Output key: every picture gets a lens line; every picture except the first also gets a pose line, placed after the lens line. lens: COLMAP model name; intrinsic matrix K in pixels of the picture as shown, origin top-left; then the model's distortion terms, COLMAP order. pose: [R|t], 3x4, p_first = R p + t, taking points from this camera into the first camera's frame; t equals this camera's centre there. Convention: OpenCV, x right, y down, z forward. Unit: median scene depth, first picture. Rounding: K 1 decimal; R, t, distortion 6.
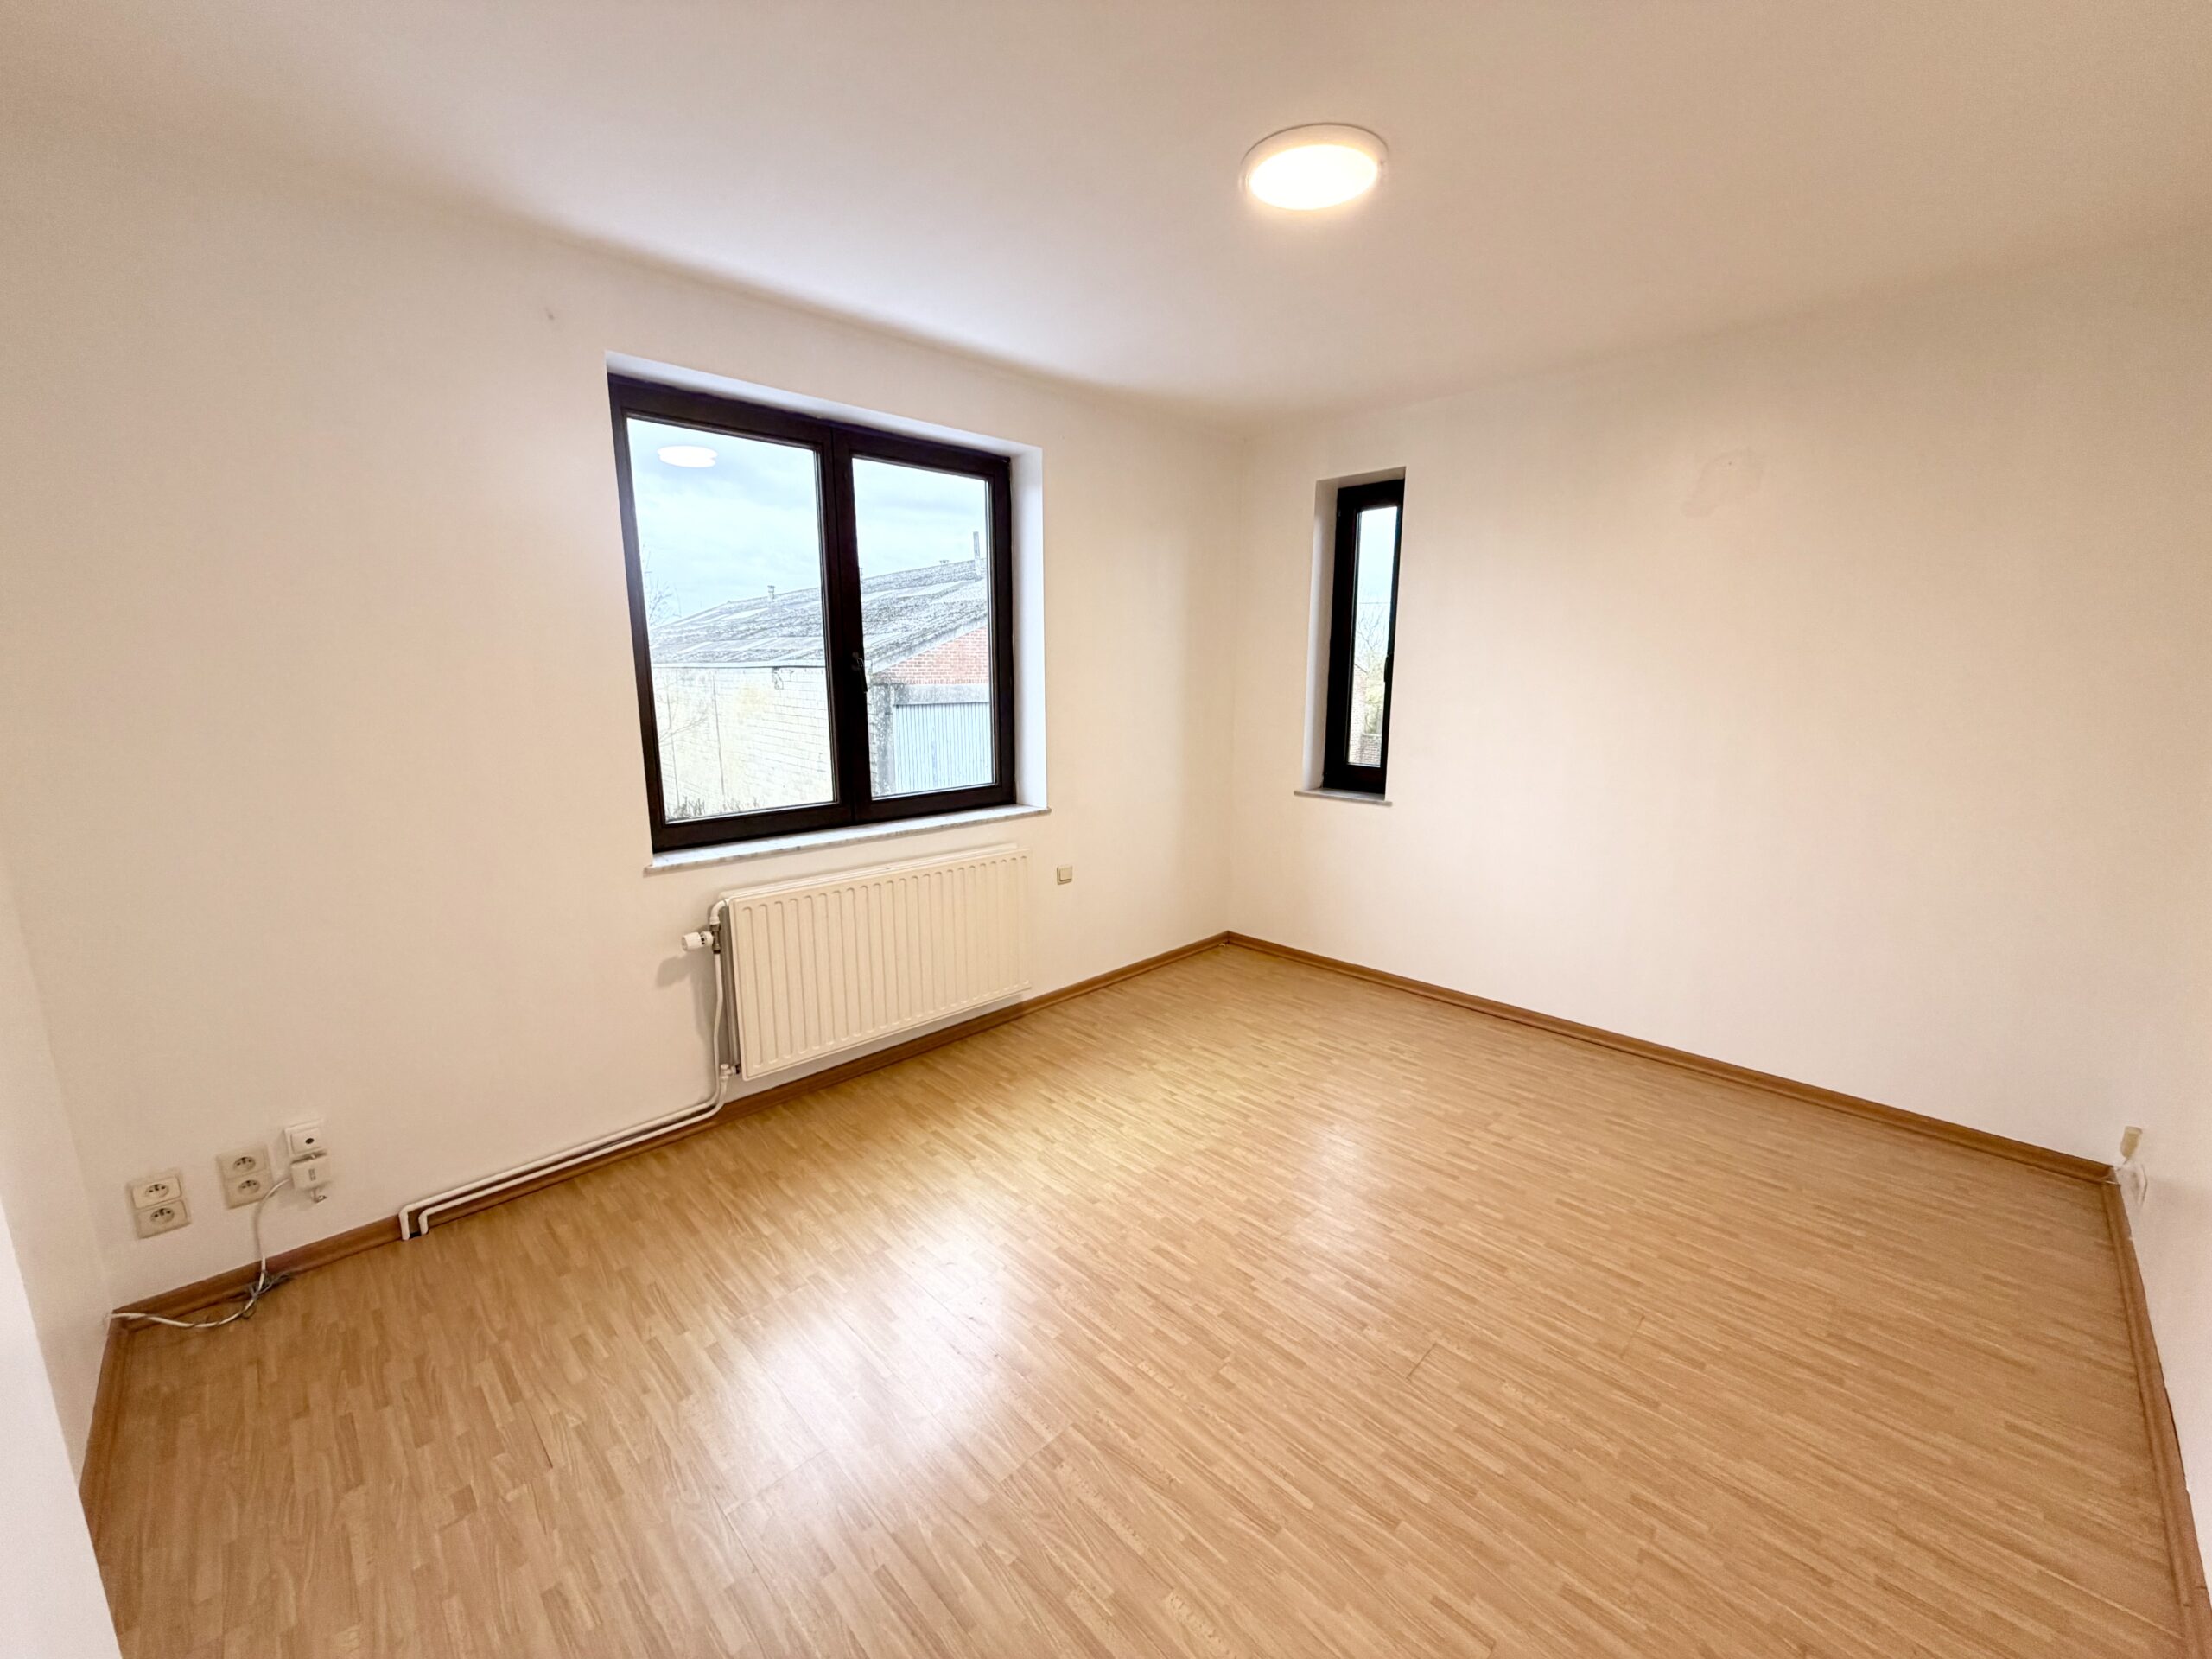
lens RADIAL K [[882.1, 0, 1098.4], [0, 882.1, 828.4], [0, 0, 1]] dist [-0.000847, -0.000015]
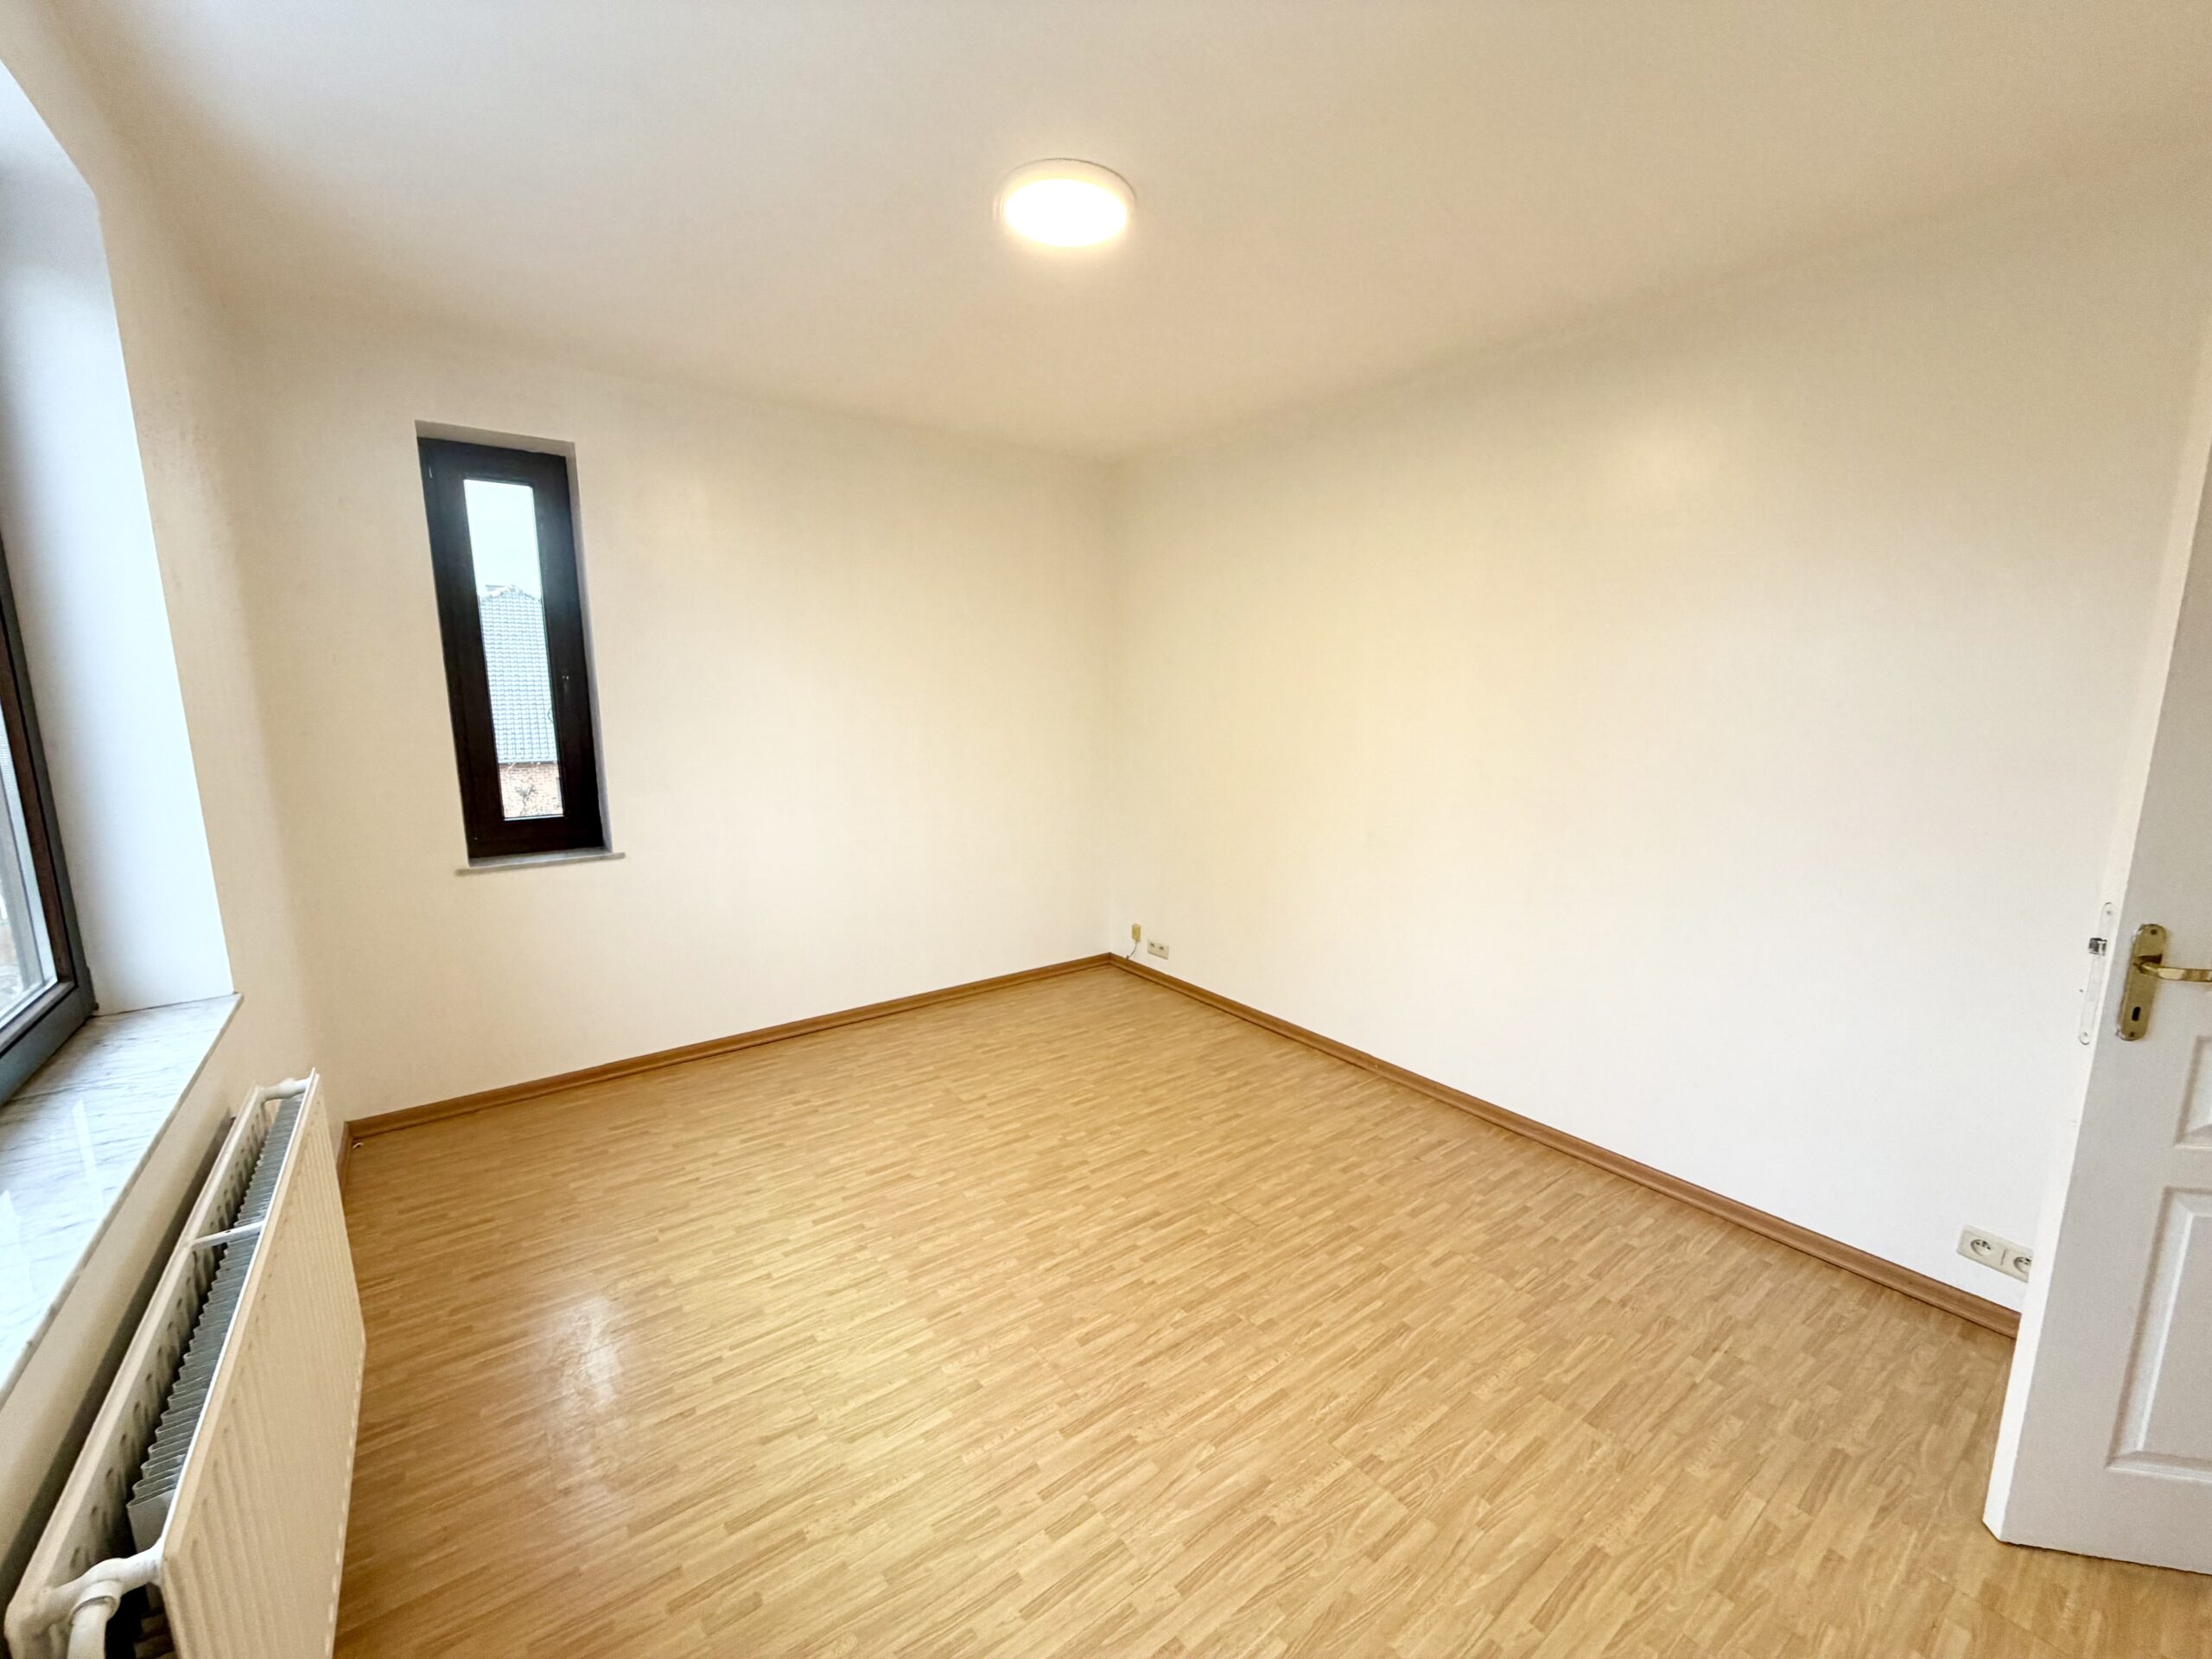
lens RADIAL K [[882.1, 0, 1096.3], [0, 882.1, 831.4], [0, 0, 1]] dist [-0.000847, -0.000015]
pose [[0.135037, -0.163467, 0.977263, -0.687564], [0.180968, 0.973776, 0.137878, -0.139432], [-0.974174, 0.158235, 0.161078, 0.726683]]
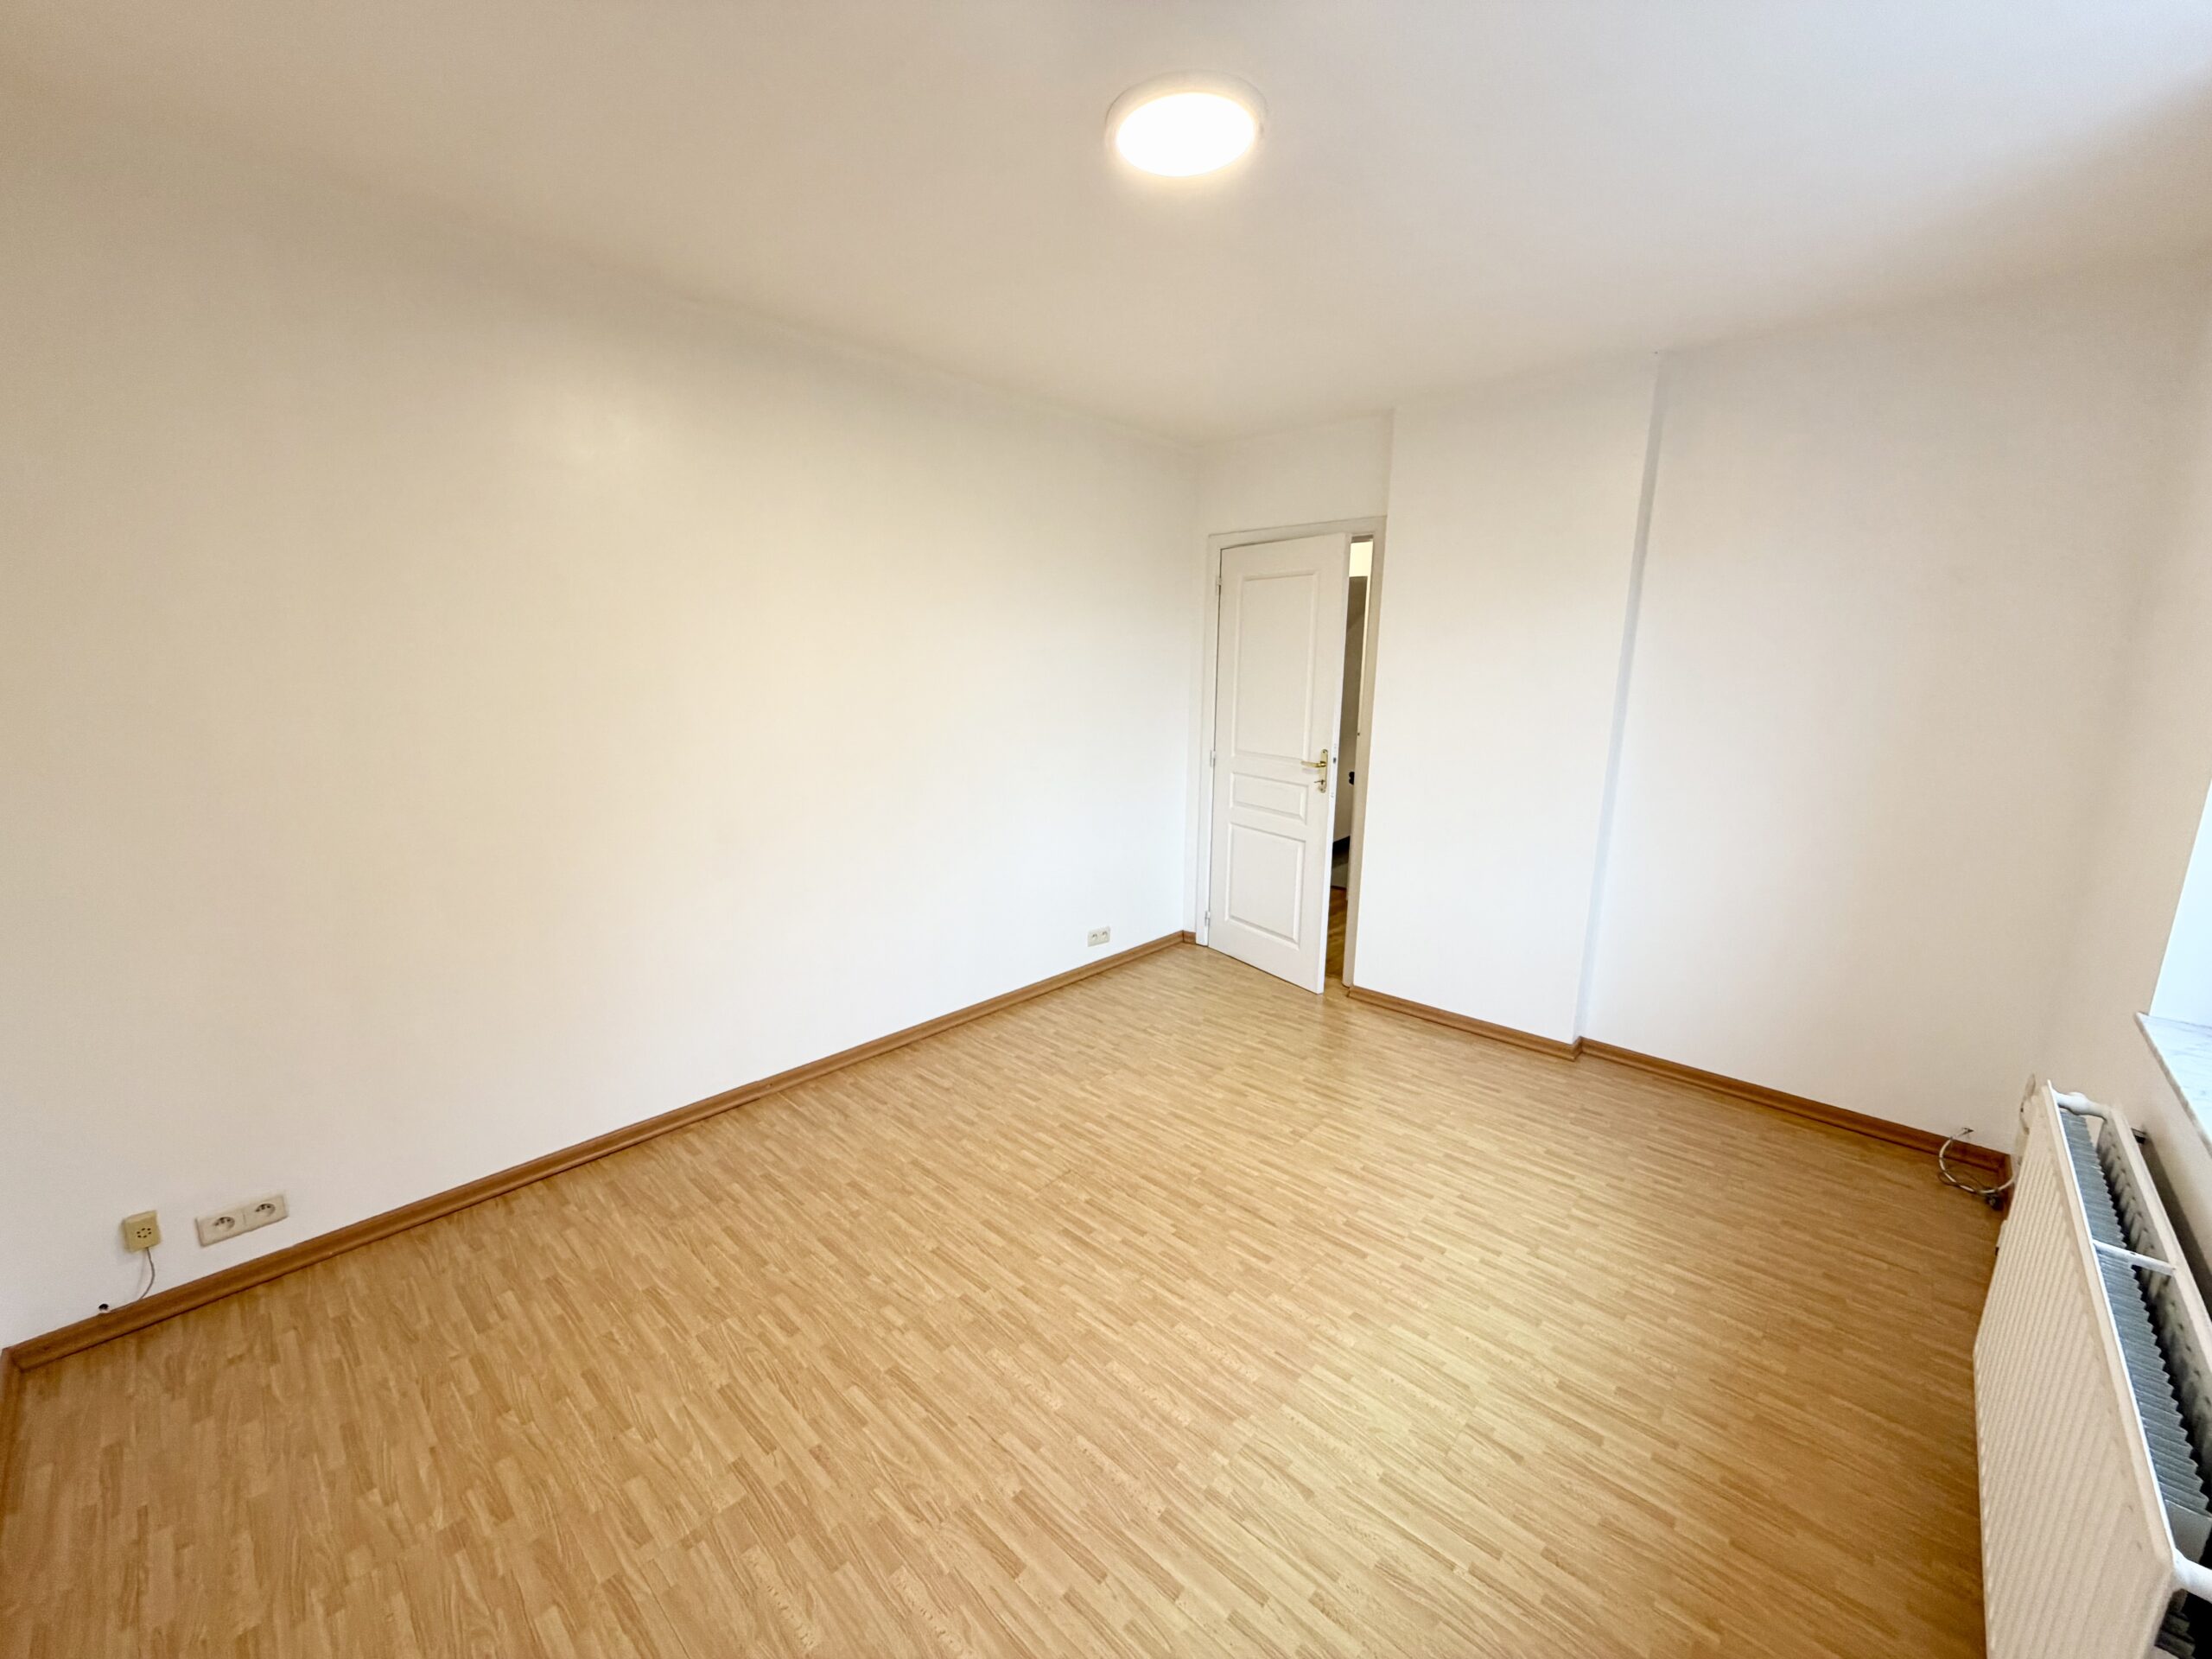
lens RADIAL K [[882.1, 0, 1106.9], [0, 882.1, 837.7], [0, 0, 1]] dist [-0.000847, -0.000015]
pose [[-0.998463, 0.000275, -0.055424, 0.290498], [-0.020859, 0.924601, 0.380365, -0.326750], [0.051349, 0.380937, -0.923174, 1.654170]]
